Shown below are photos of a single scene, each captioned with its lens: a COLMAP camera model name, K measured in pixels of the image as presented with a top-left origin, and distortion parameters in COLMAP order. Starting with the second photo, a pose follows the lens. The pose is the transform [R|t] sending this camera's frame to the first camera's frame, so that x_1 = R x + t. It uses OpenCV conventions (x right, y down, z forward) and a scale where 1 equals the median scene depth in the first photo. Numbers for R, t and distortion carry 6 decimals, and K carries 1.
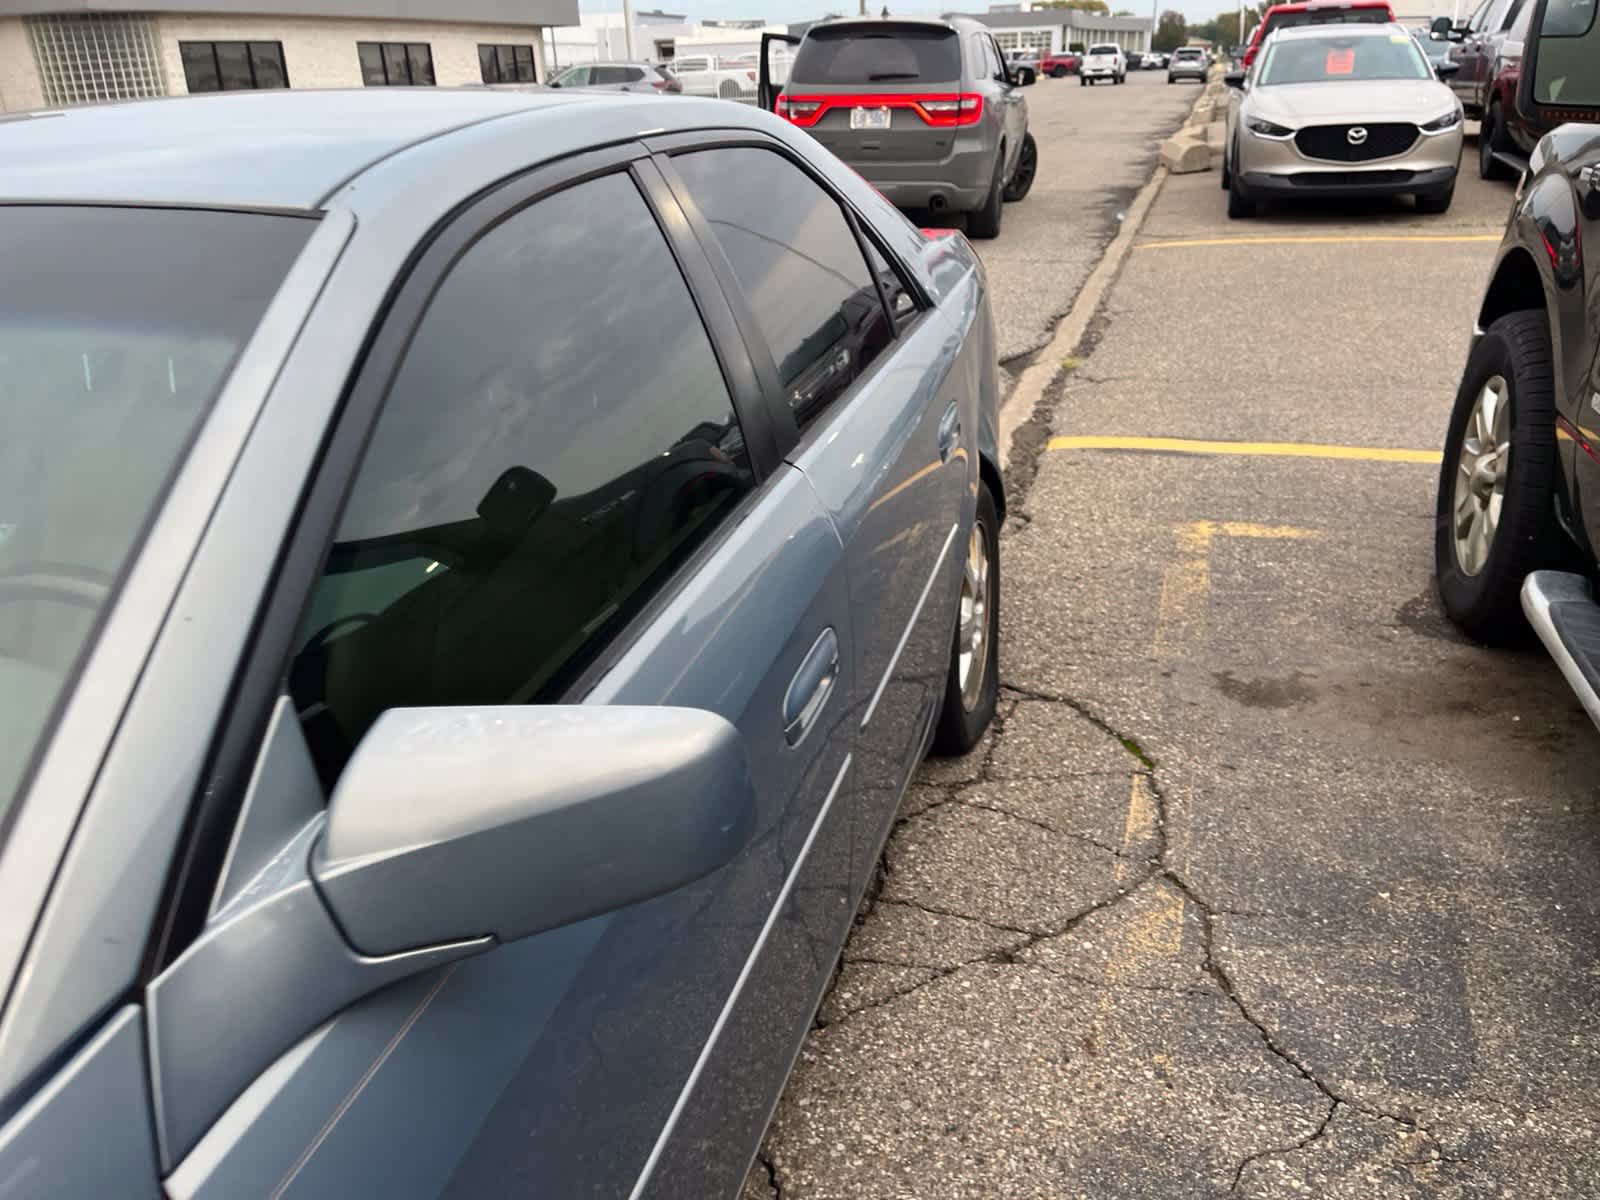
lens RADIAL K [[1207.6, 0, 819.4], [0, 1207.6, 624.9], [0, 0, 1]] dist [0.074752, -0.105622]
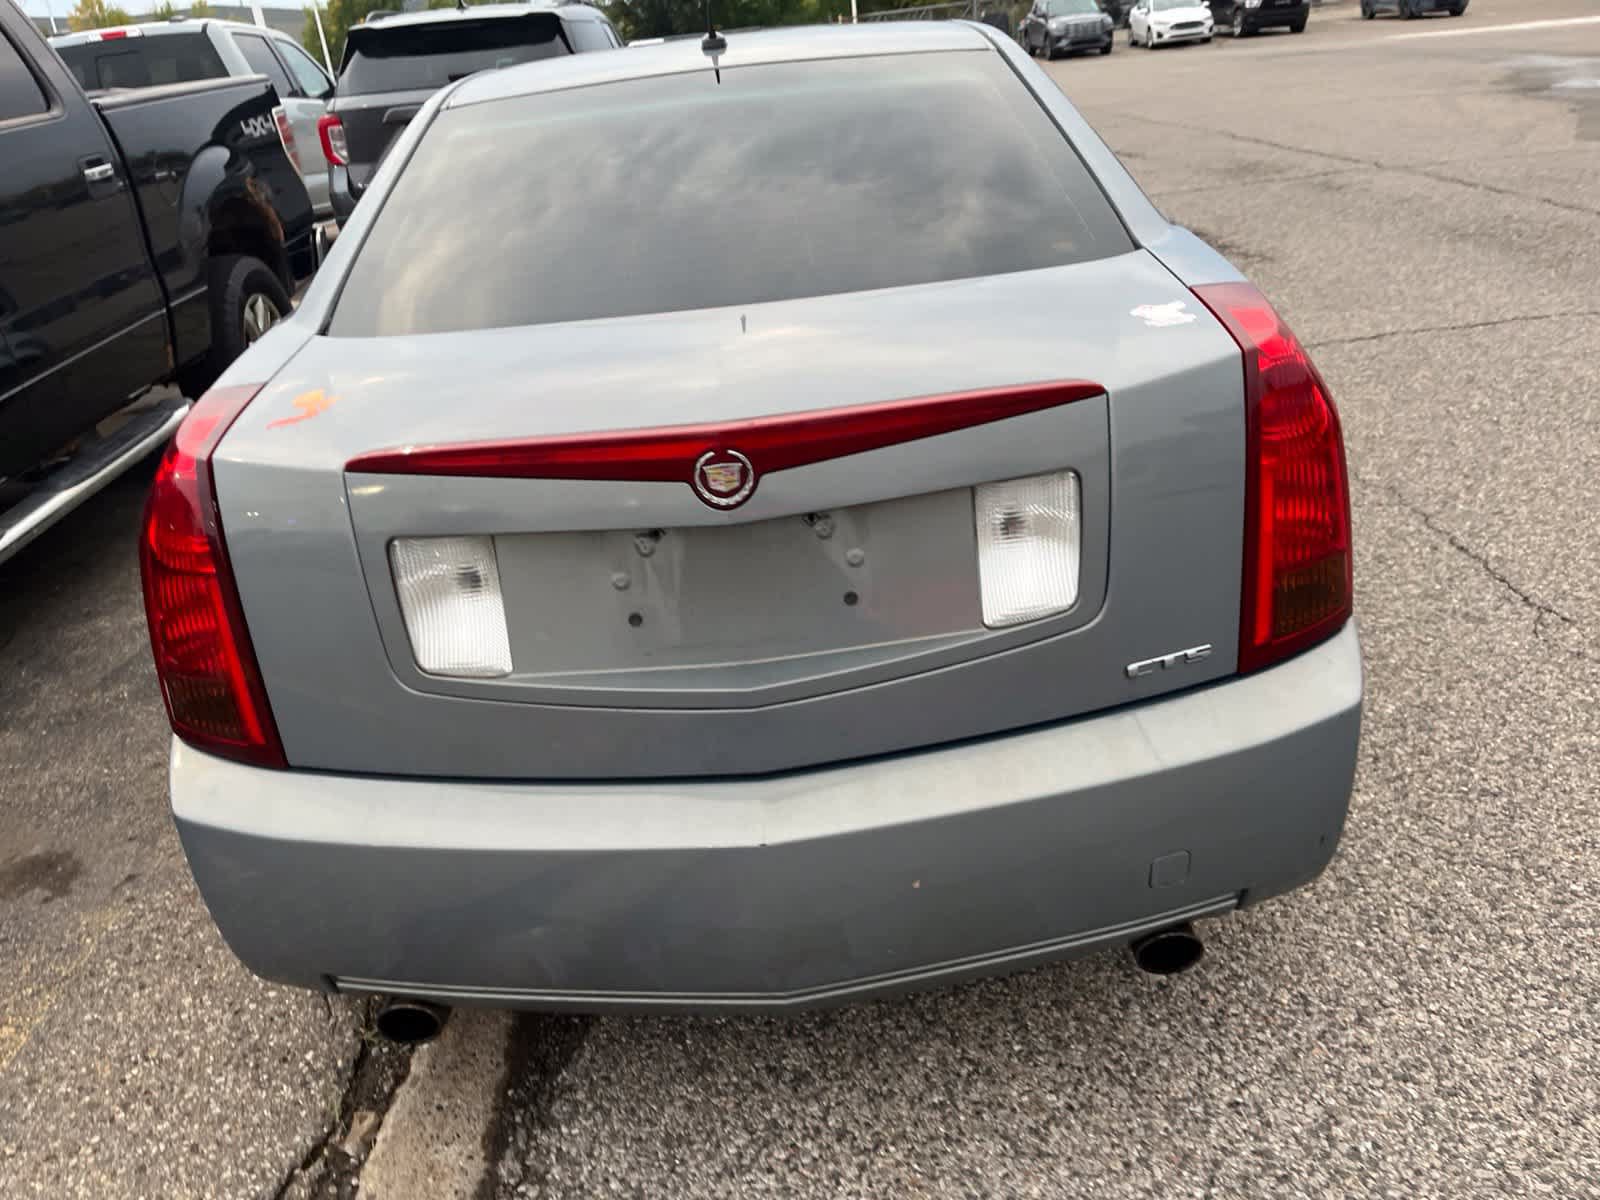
lens RADIAL K [[1207.6, 0, 787.6], [0, 1207.6, 607.2], [0, 0, 1]] dist [0.074752, -0.105622]
pose [[-0.943470, 0.244625, -0.223658, 0.010667], [-0.006926, 0.660074, 0.751169, -0.467404], [0.331386, 0.710254, -0.621066, 1.039238]]
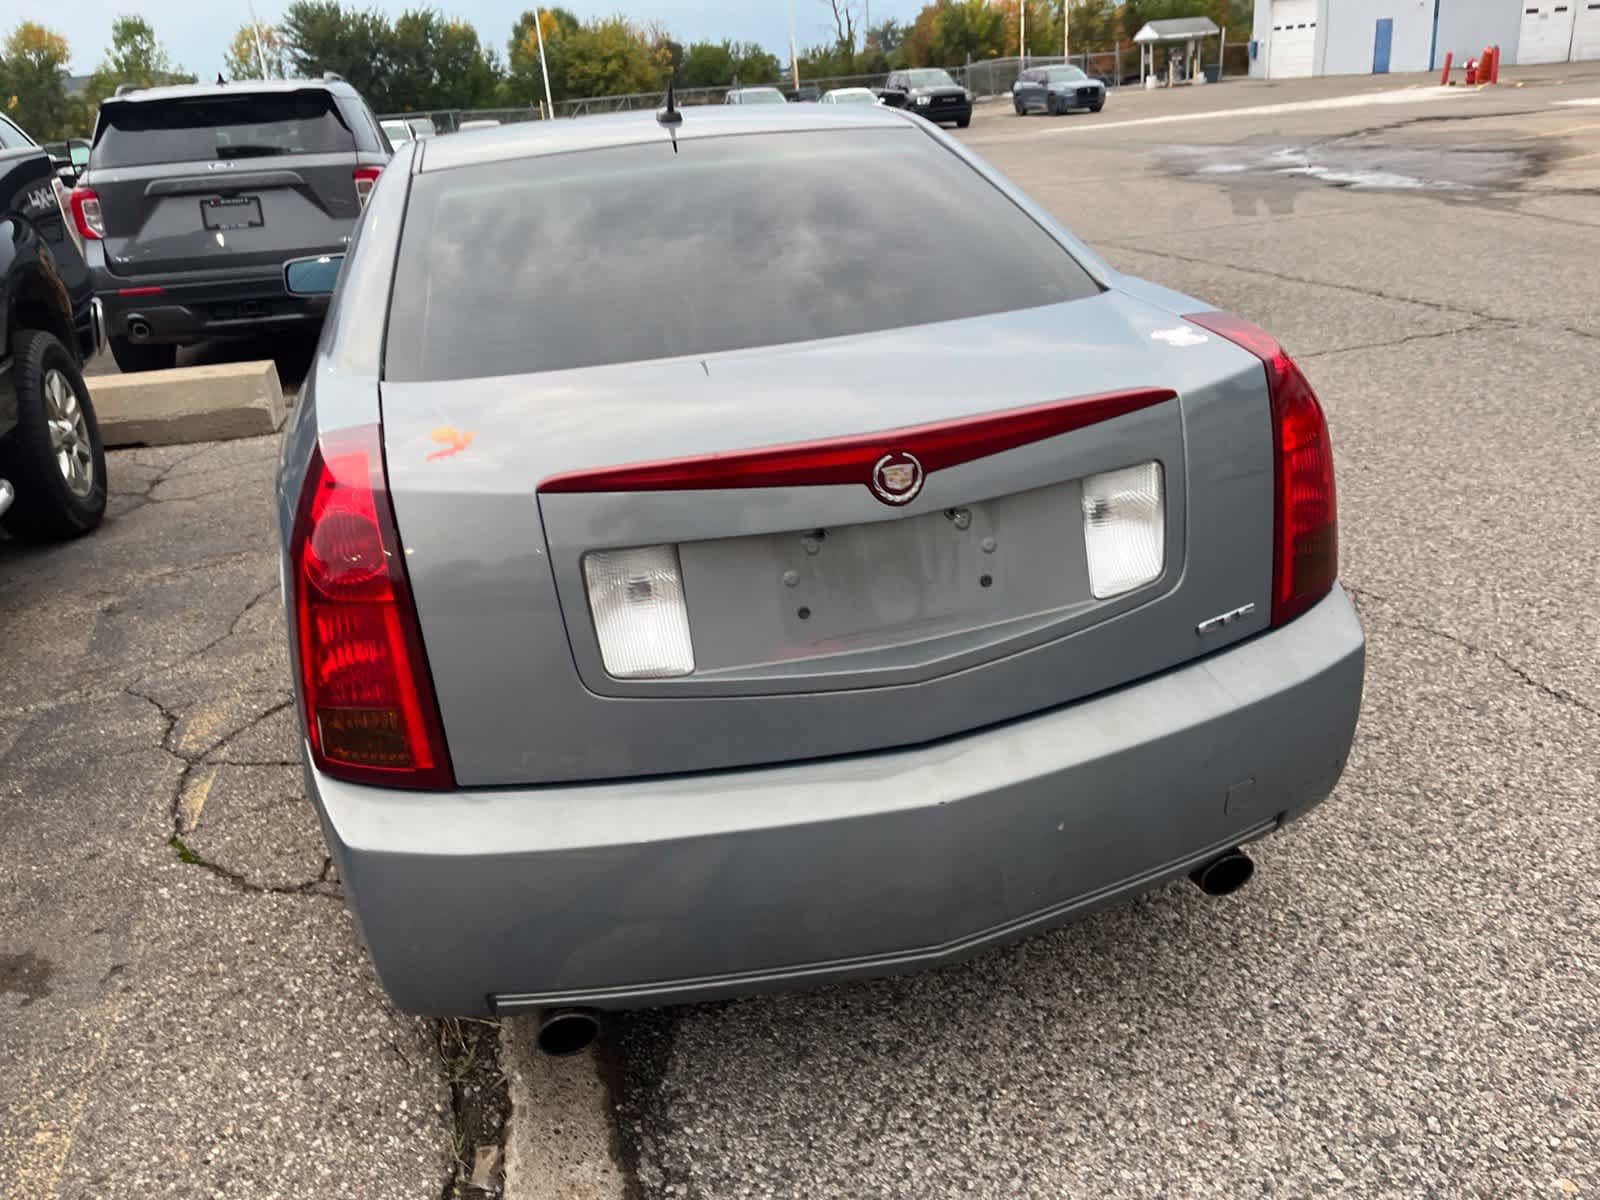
lens RADIAL K [[1207.6, 0, 785.2], [0, 1207.6, 583.7], [0, 0, 1]] dist [0.074752, -0.105622]
pose [[-0.849104, 0.286722, -0.443635, 0.138946], [-0.115143, 0.719197, 0.685199, -0.473427], [0.515523, 0.632887, -0.577660, 1.026040]]
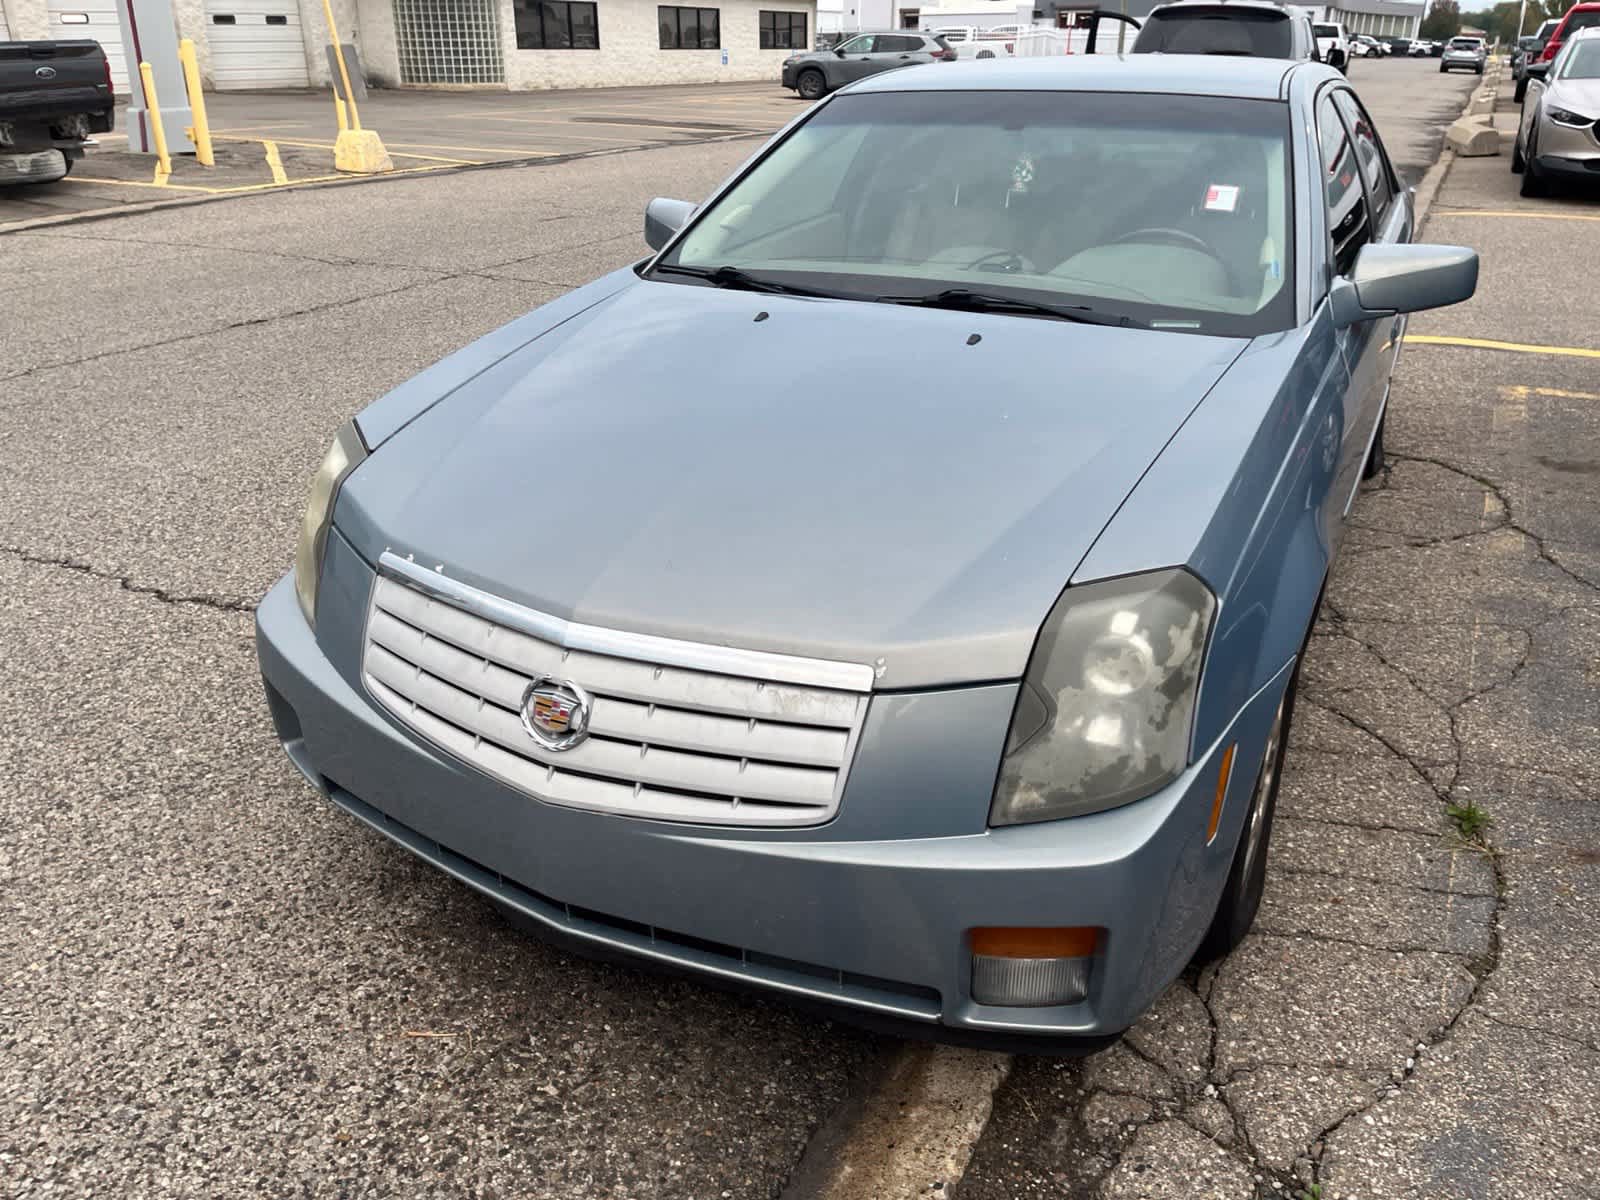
lens RADIAL K [[1207.6, 0, 785.2], [0, 1207.6, 604.5], [0, 0, 1]] dist [0.074752, -0.105622]
pose [[0.980110, 0.110489, -0.164854, -0.219824], [-0.109371, 0.993874, 0.015868, 0.206943], [0.165597, 0.002478, 0.986190, -0.452494]]
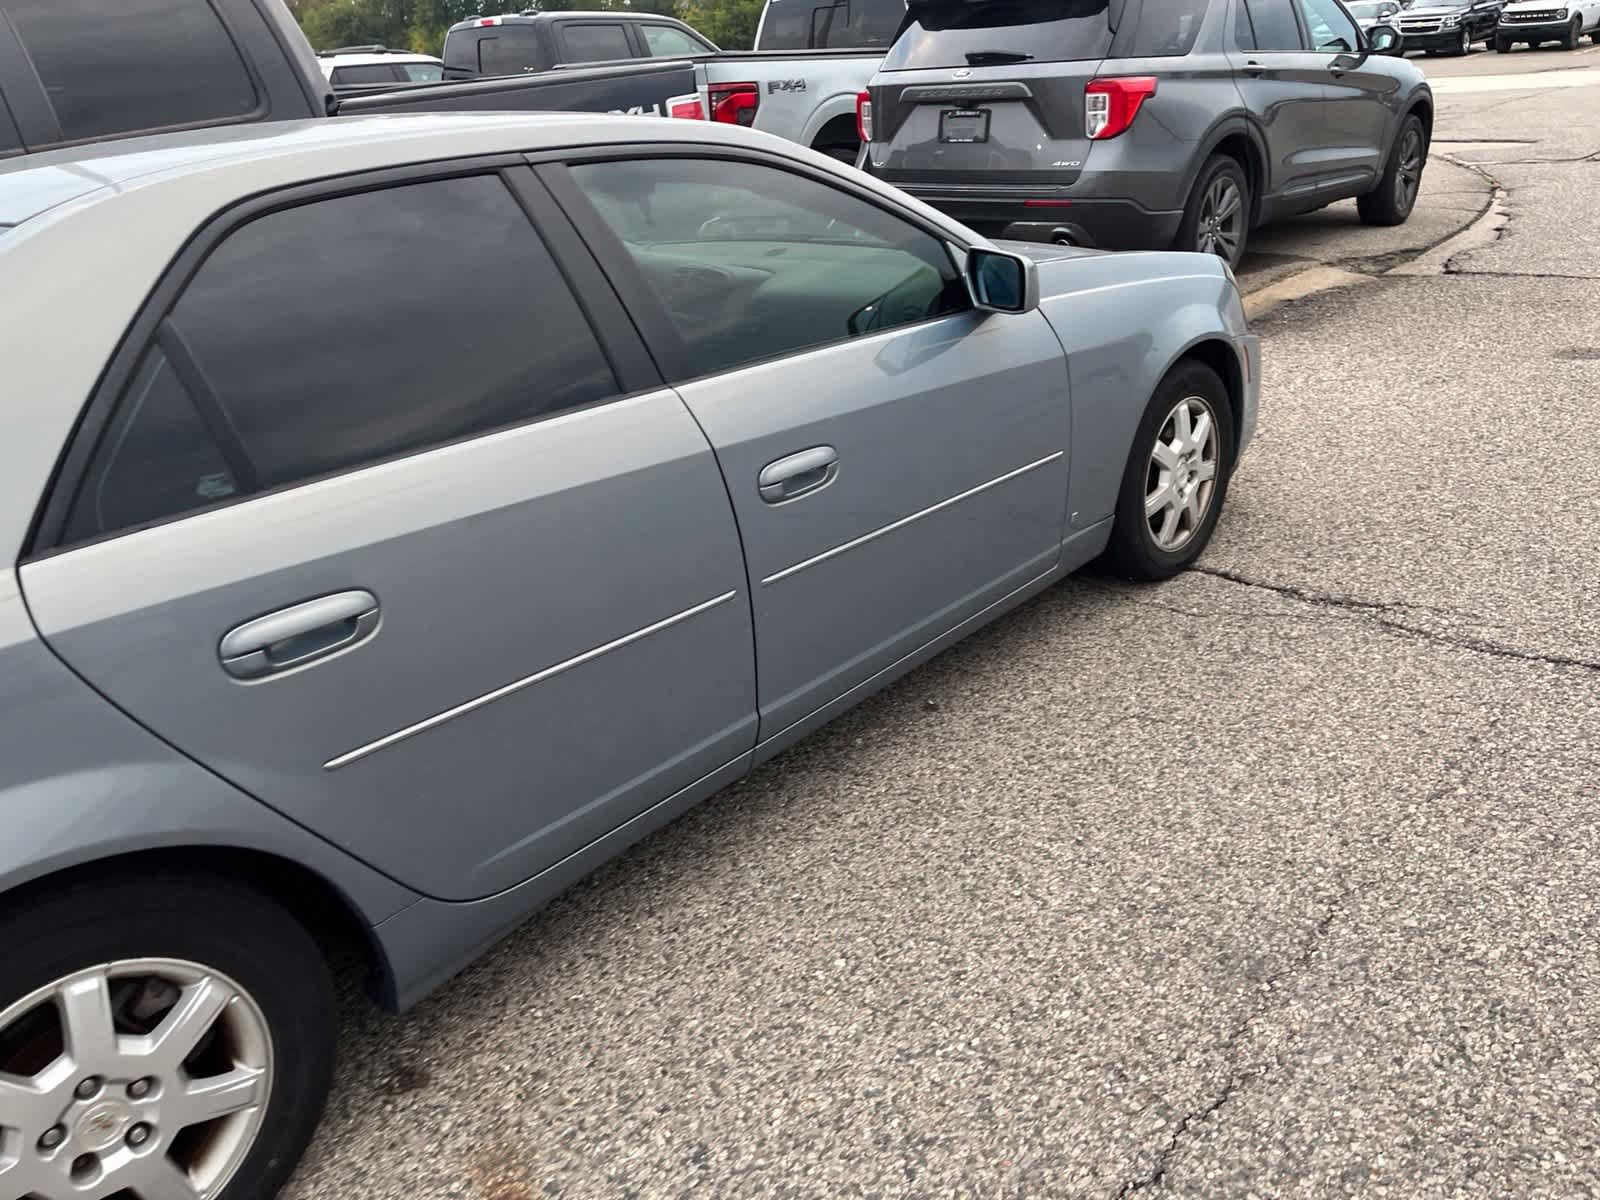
lens RADIAL K [[1207.6, 0, 804.4], [0, 1207.6, 581.6], [0, 0, 1]] dist [0.074752, -0.105622]
pose [[-0.891362, -0.075376, 0.446982, -0.631412], [0.284121, 0.675434, 0.680488, -0.337171], [-0.353199, 0.733558, -0.580640, 0.769194]]
